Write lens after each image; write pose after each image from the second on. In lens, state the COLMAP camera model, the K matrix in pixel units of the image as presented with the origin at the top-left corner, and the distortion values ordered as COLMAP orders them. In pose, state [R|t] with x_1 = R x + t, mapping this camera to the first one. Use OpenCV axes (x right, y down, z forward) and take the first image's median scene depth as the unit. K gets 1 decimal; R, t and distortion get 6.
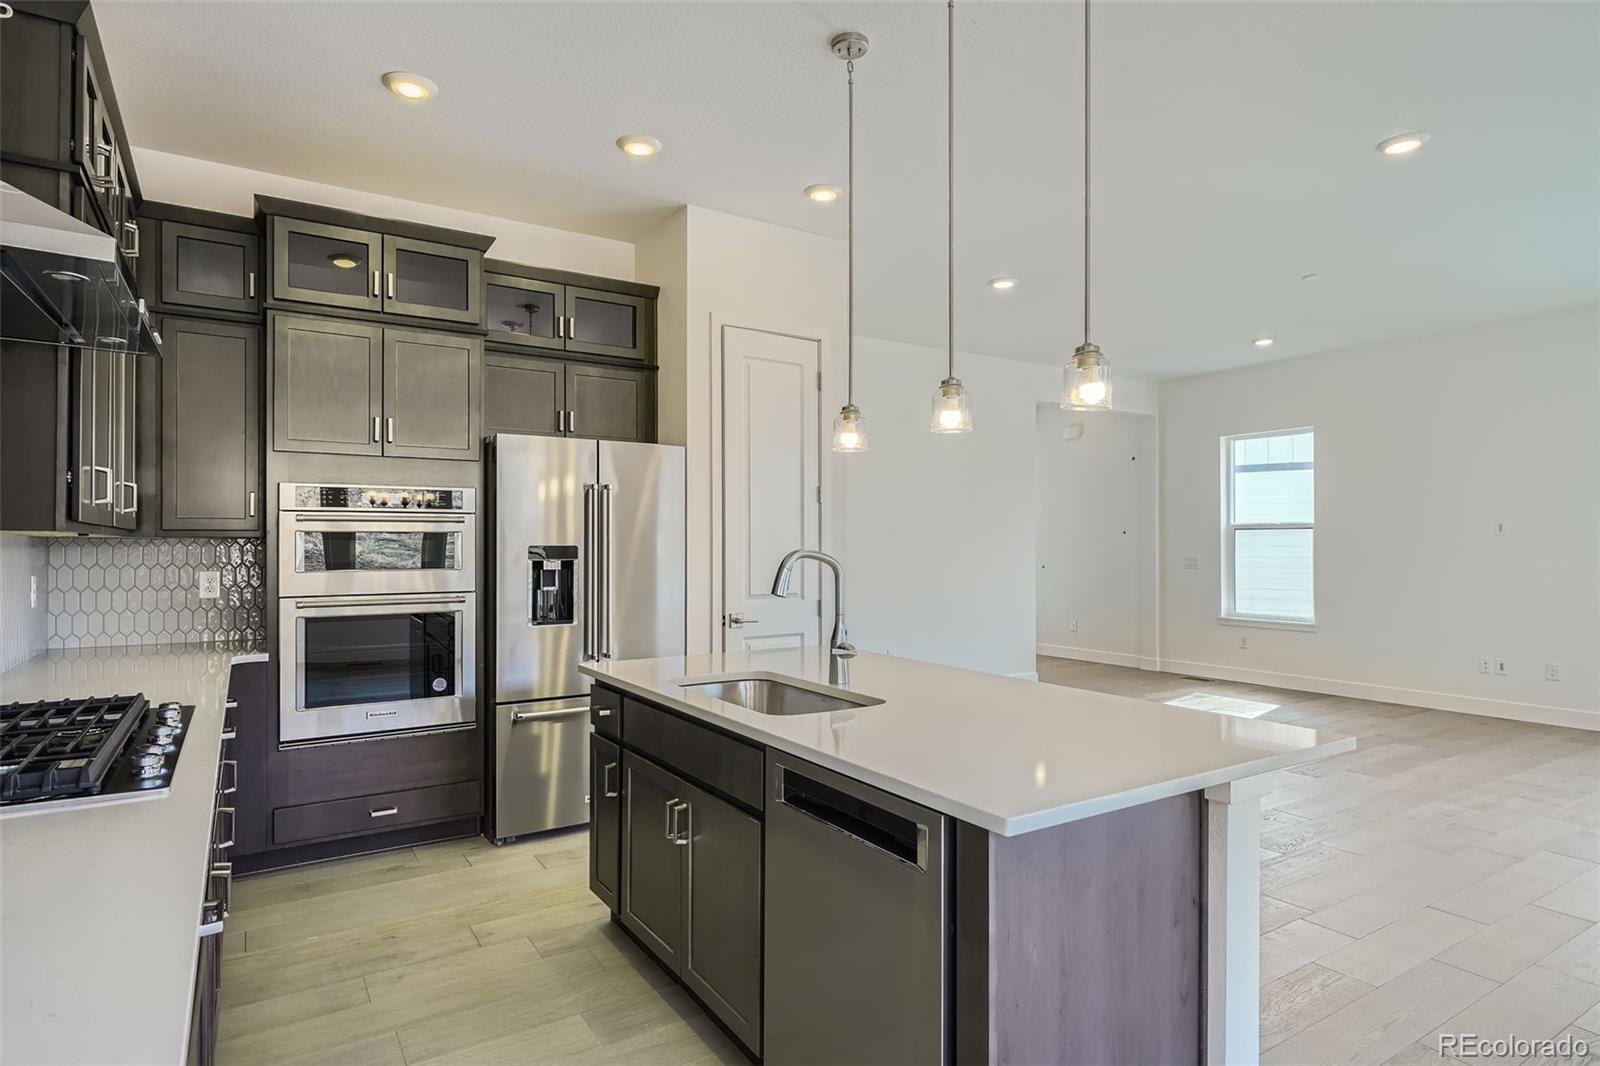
lens RADIAL K [[867.1, 0, 801.4], [0, 867.1, 538.9], [0, 0, 1]] dist [0.008013, -0.000284]
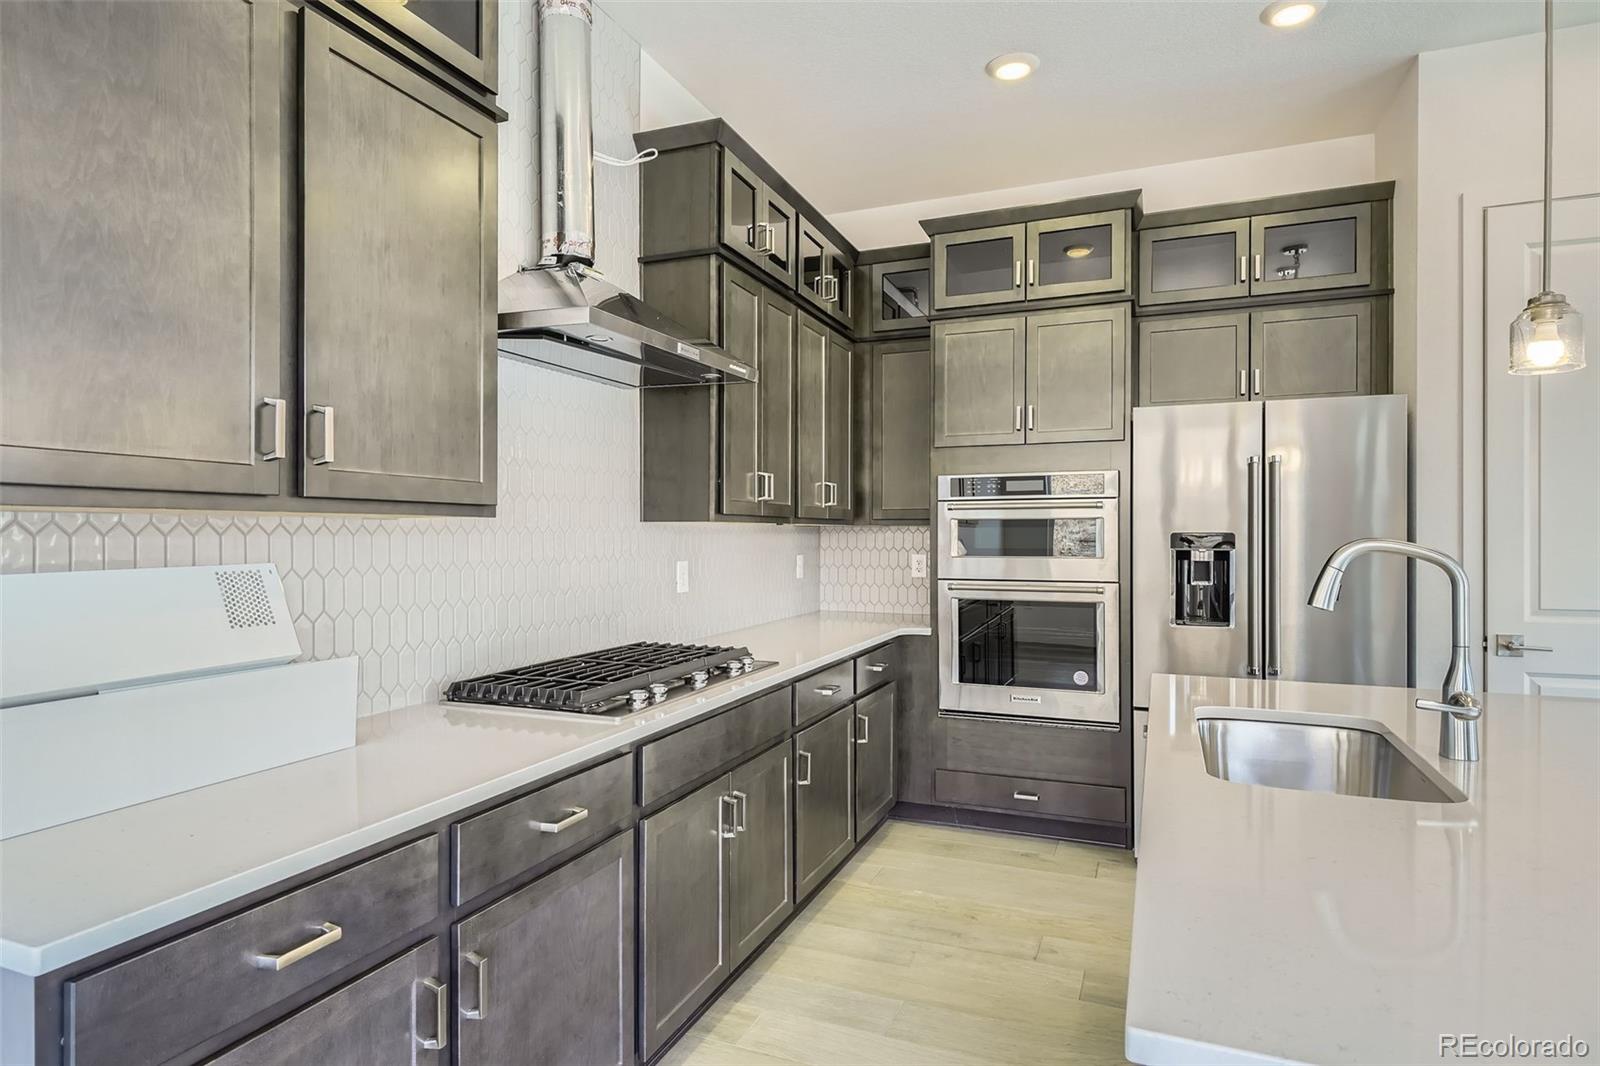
lens RADIAL K [[890.0, 0, 790.5], [0, 890.0, 532.7], [0, 0, 1]] dist [0.016020, -0.004544]
pose [[0.573505, 0.000740, -0.819202, 0.203485], [0.005187, 0.999976, 0.004534, 0.001769], [0.819186, -0.006850, 0.573488, 0.177417]]
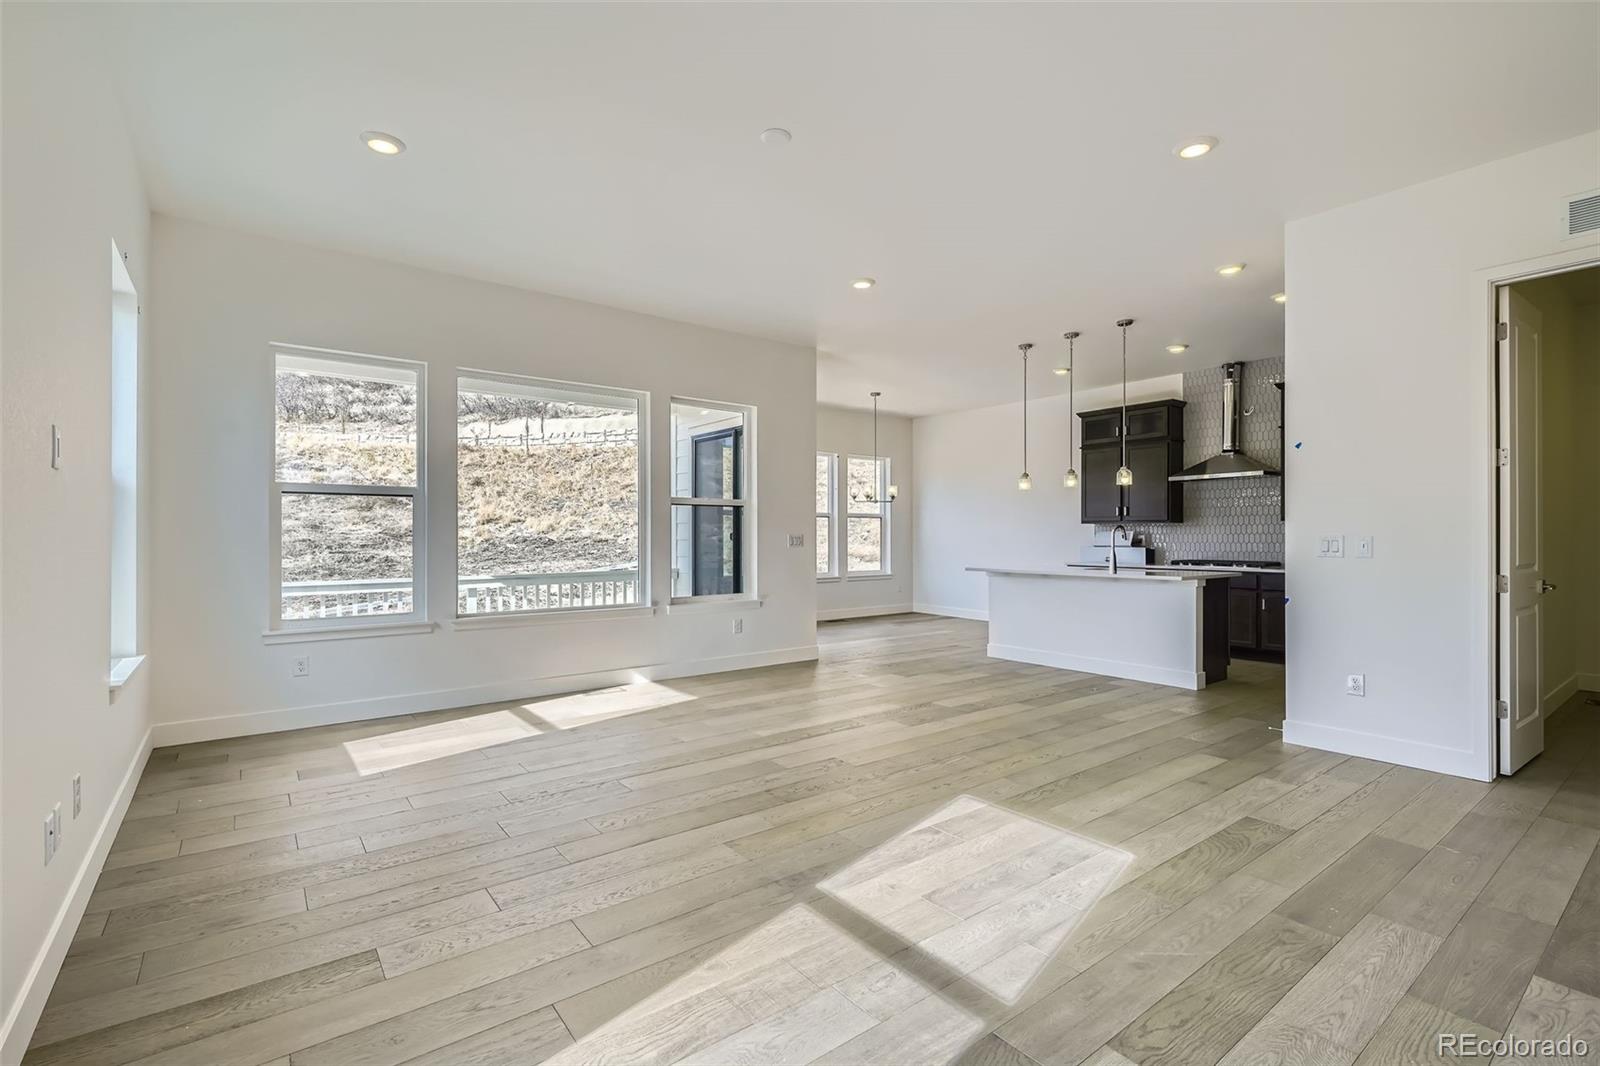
lens RADIAL K [[733.5, 0, 796.0], [0, 733.5, 532.8], [0, 0, 1]] dist [-0.001460, 0.000070]
pose [[-0.996534, -0.000021, -0.083182, 0.912889], [0.000825, 0.999948, -0.010141, 0.042827], [0.083178, -0.010174, -0.996483, 2.357701]]
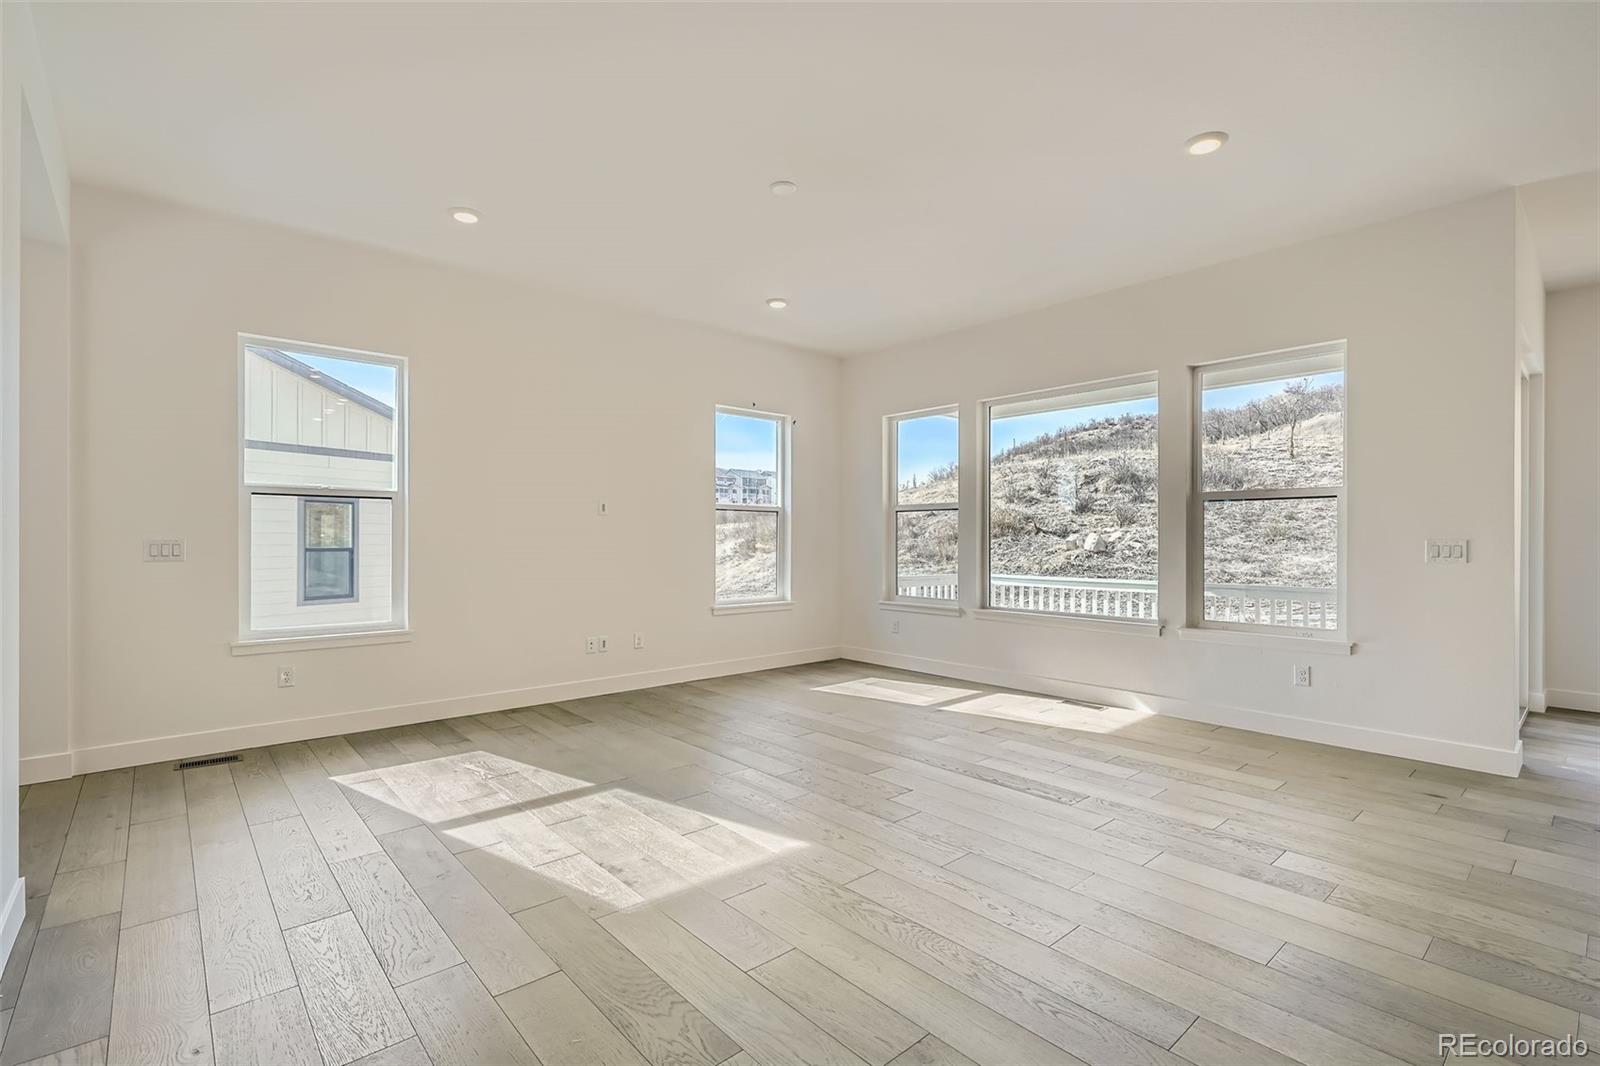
lens RADIAL K [[733.5, 0, 791.5], [0, 733.5, 533.2], [0, 0, 1]] dist [-0.001460, 0.000070]
pose [[-0.145590, 0.005769, 0.989328, -0.143195], [-0.010536, 0.999917, -0.007381, 0.035522], [-0.989289, -0.011498, -0.145517, 1.598018]]
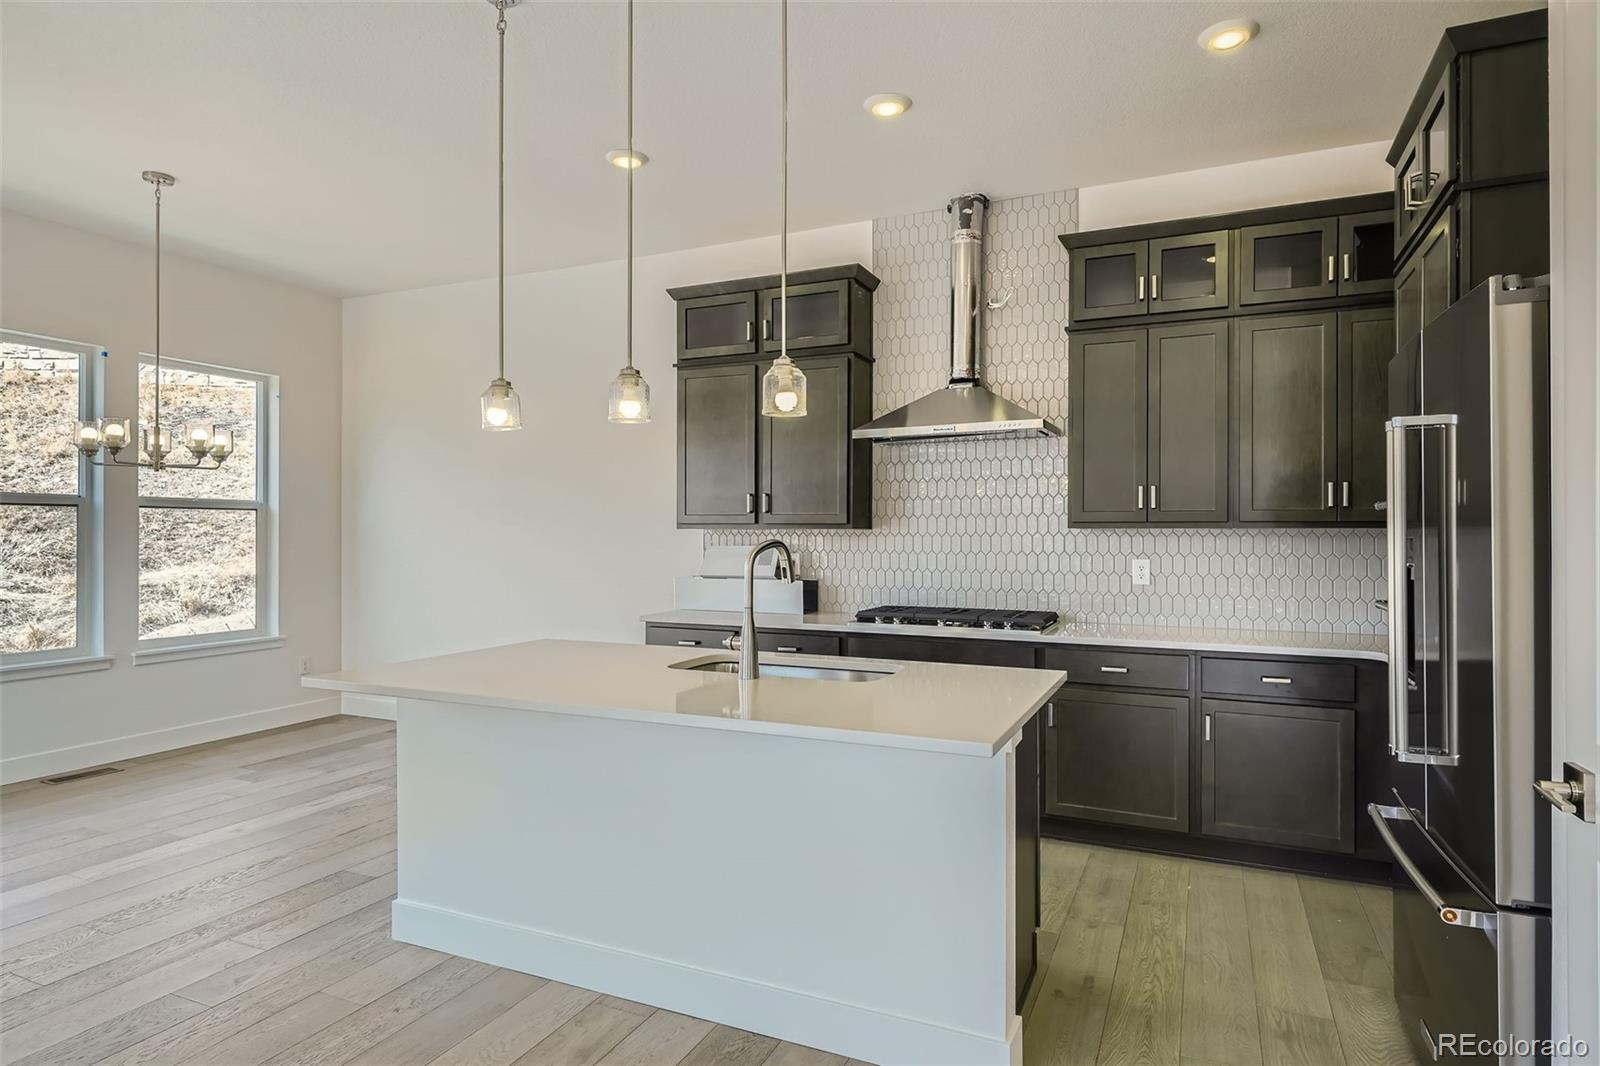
lens RADIAL K [[890.0, 0, 799.4], [0, 890.0, 527.9], [0, 0, 1]] dist [0.016020, -0.004544]
pose [[-0.840497, -0.003117, -0.541808, 0.373686], [0.003427, 0.999933, -0.011069, 0.006003], [0.541806, -0.011160, -0.840430, 1.313196]]
